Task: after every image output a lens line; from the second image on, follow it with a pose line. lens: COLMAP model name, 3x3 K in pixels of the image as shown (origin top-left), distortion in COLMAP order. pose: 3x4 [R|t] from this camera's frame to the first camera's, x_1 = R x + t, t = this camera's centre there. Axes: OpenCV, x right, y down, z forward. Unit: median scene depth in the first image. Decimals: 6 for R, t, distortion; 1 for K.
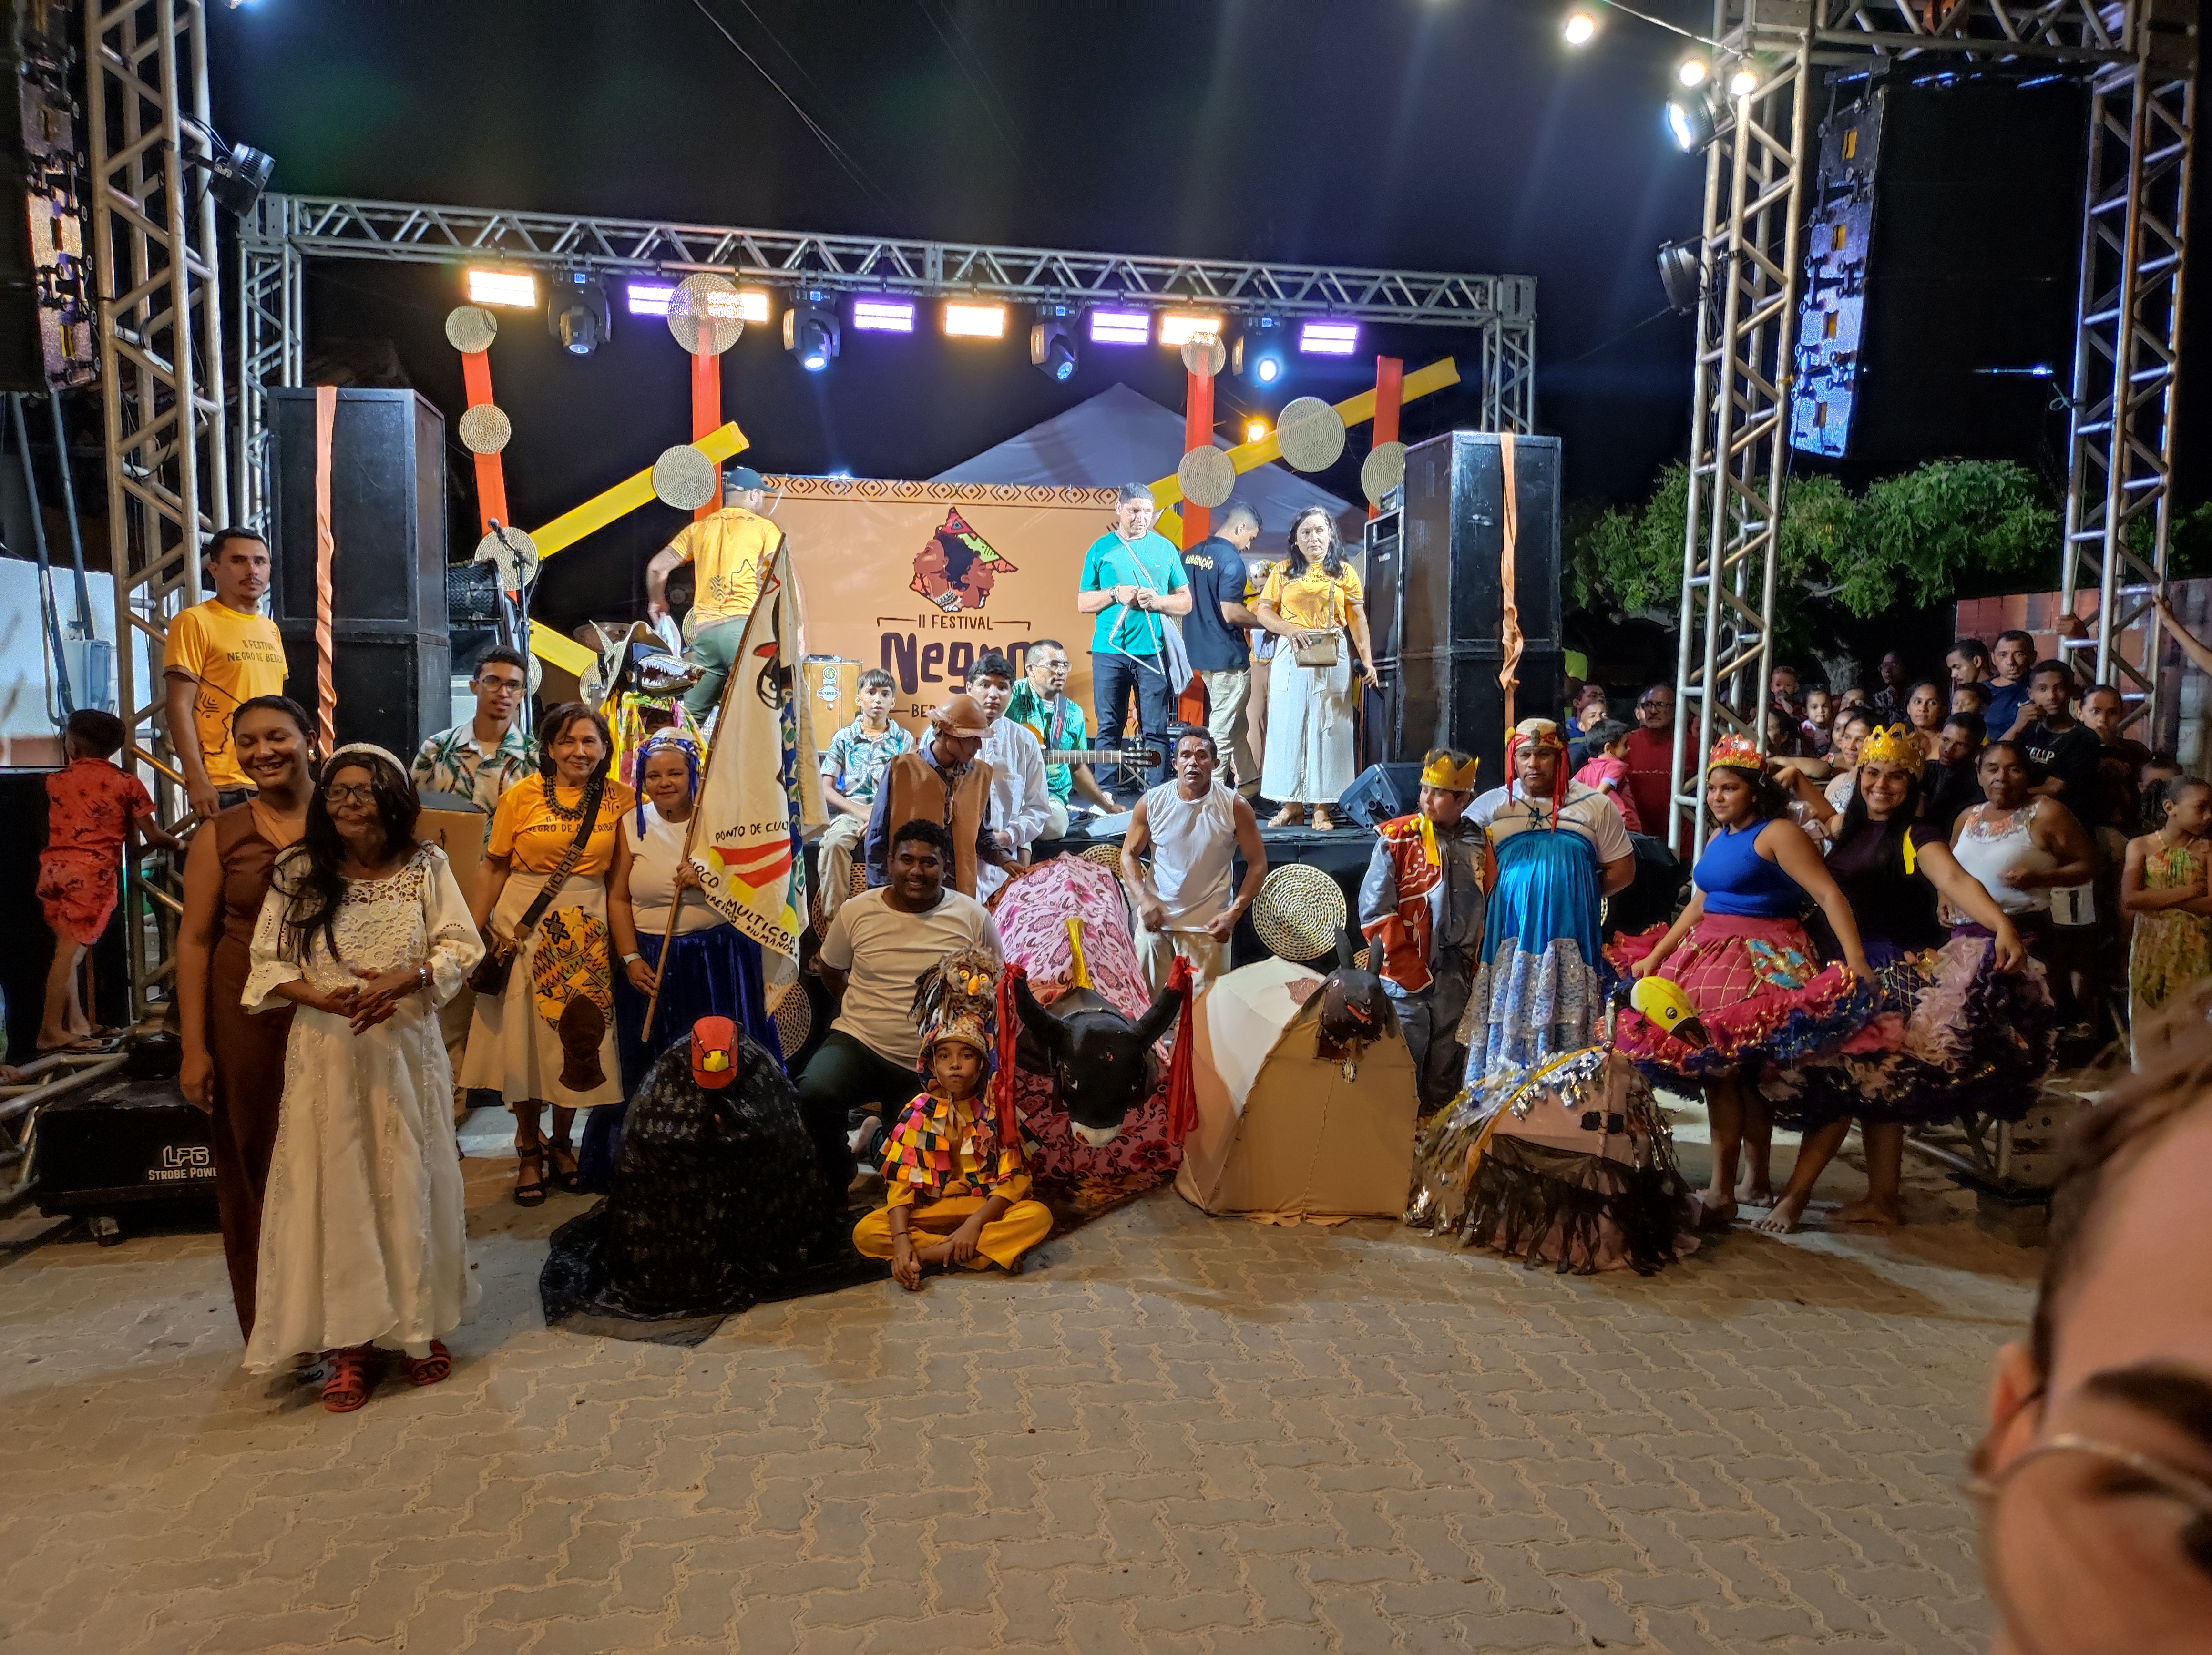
lens RADIAL K [[1662.7, 0, 1112.5], [0, 1662.7, 815.4], [0, 0, 1]] dist [0.054050, -0.028411]
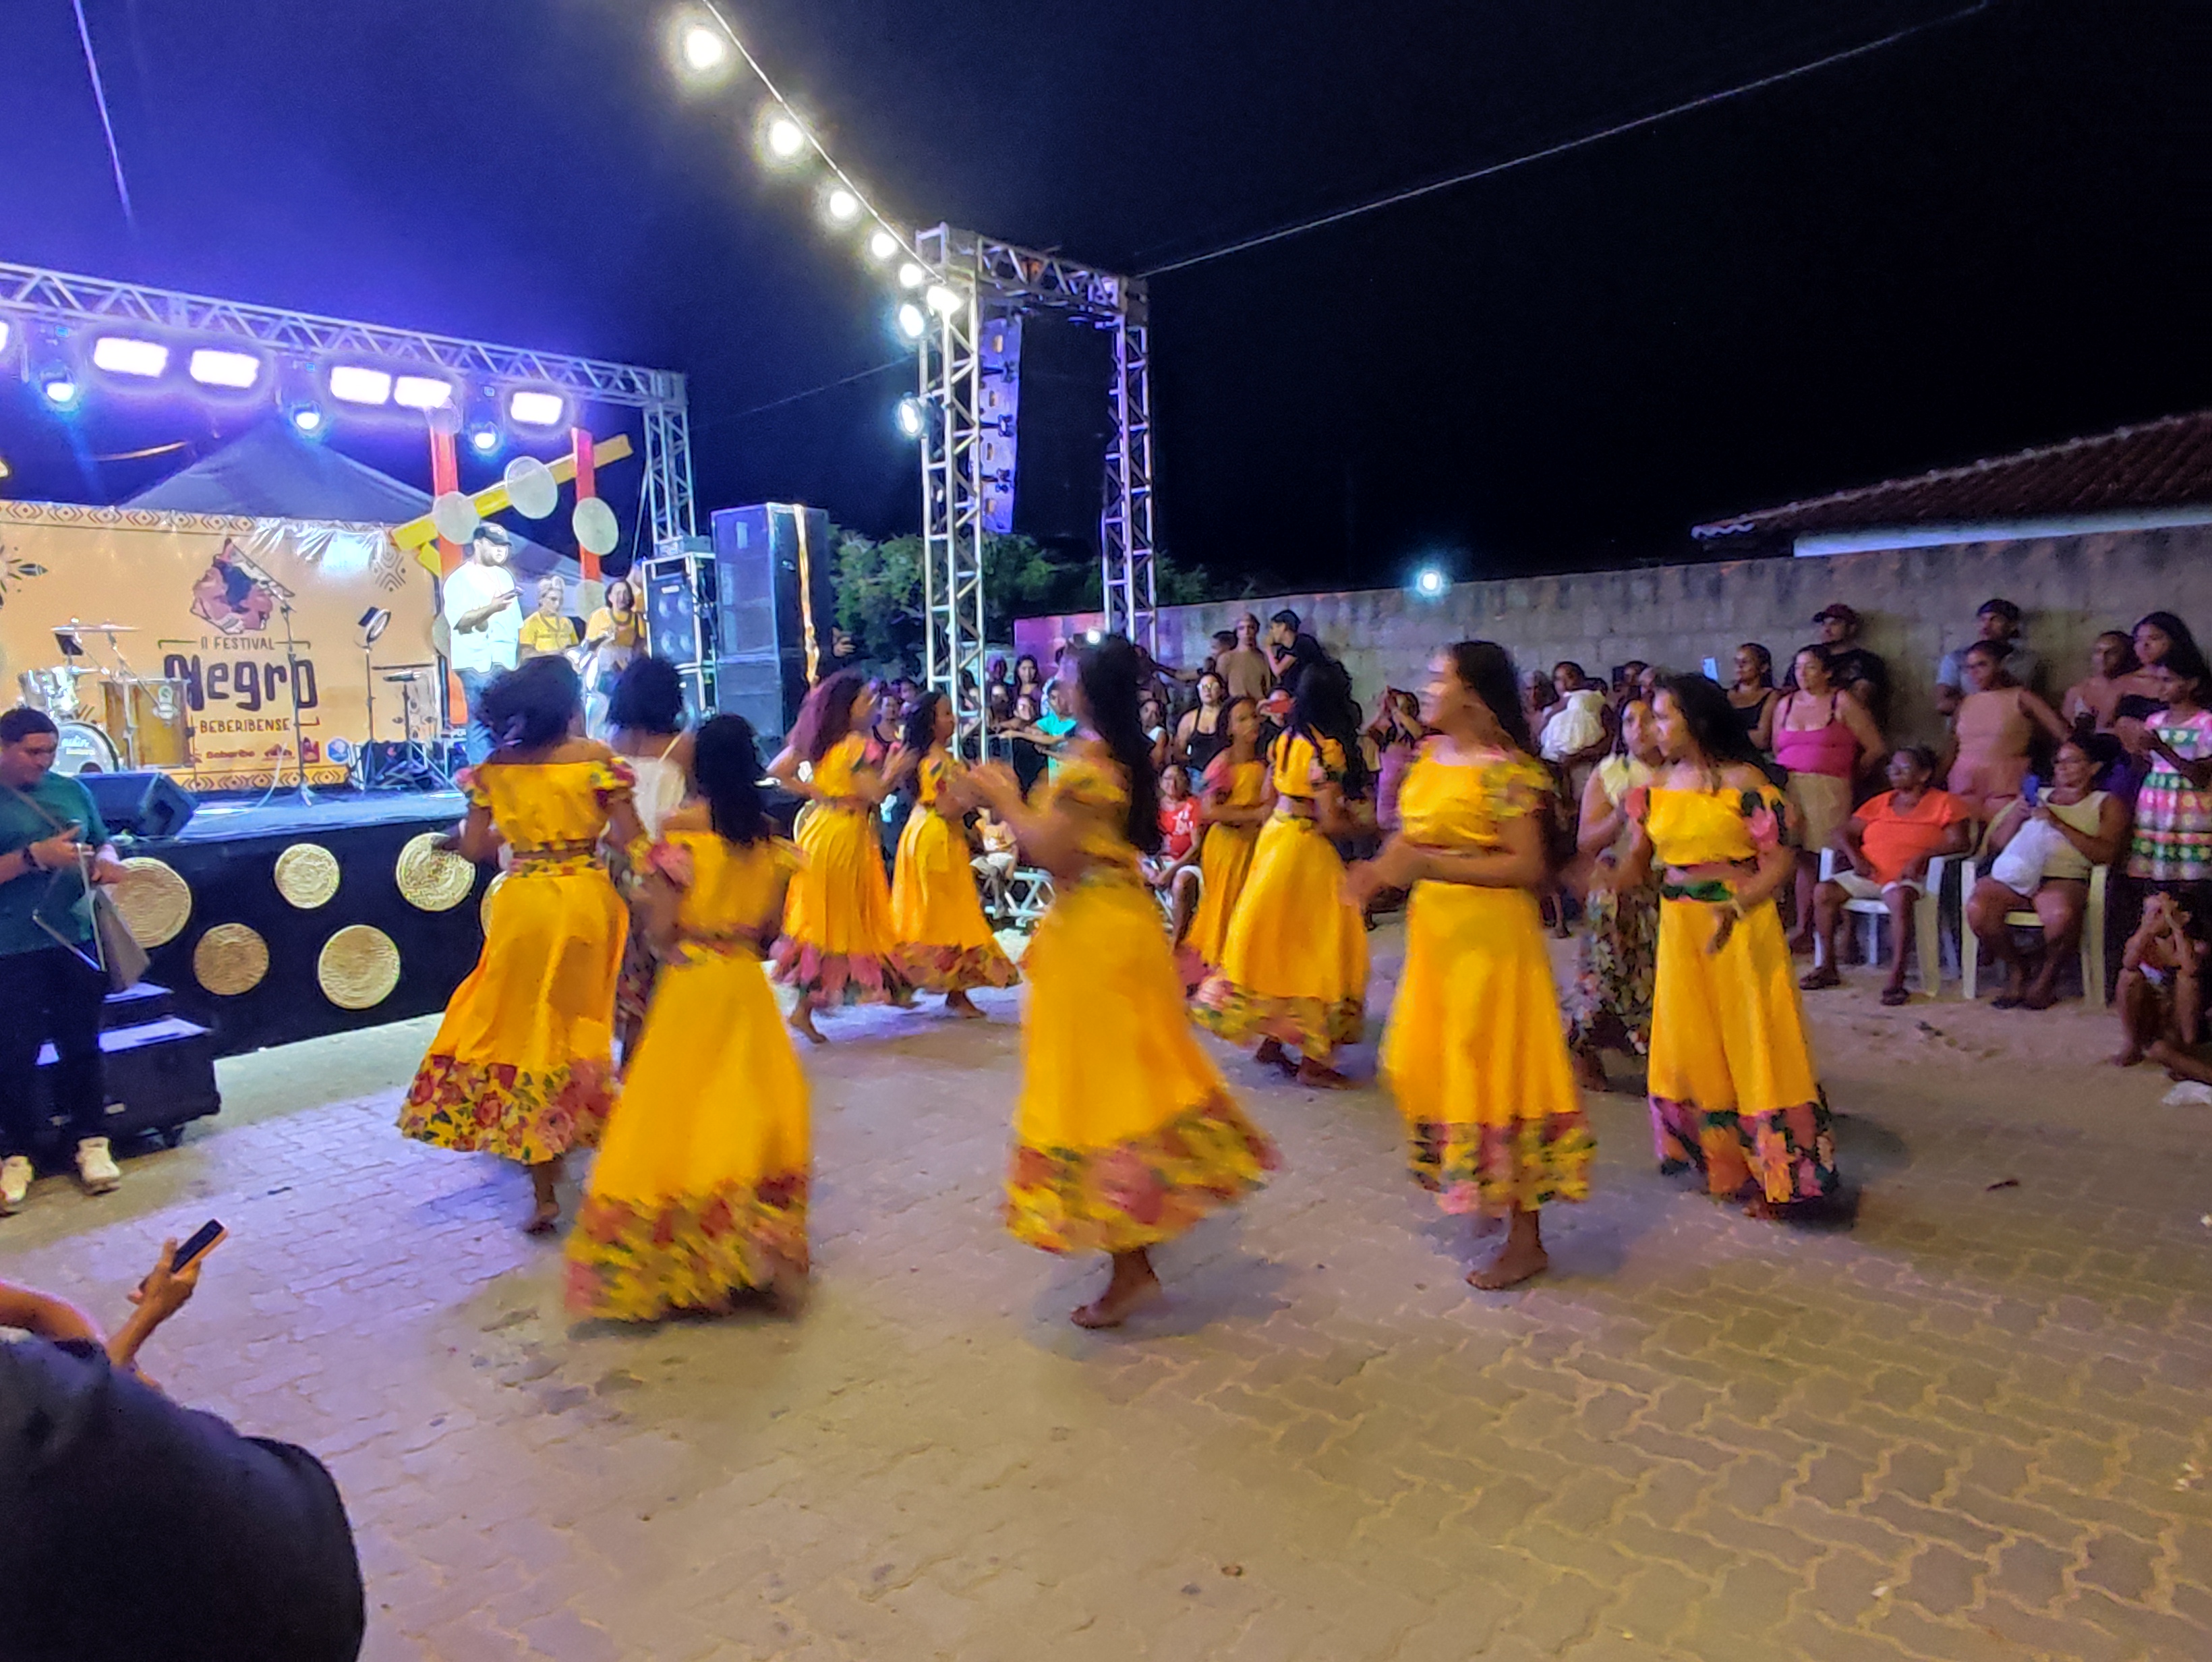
lens RADIAL K [[1569.0, 0, 1095.5], [0, 1569.0, 786.1], [0, 0, 1]] dist [0.005329, 0.005673]
pose [[0.770950, -0.074091, 0.632572, -0.319958], [0.086373, 0.996197, 0.011413, 0.013458], [-0.631012, 0.045838, 0.774417, -0.144205]]
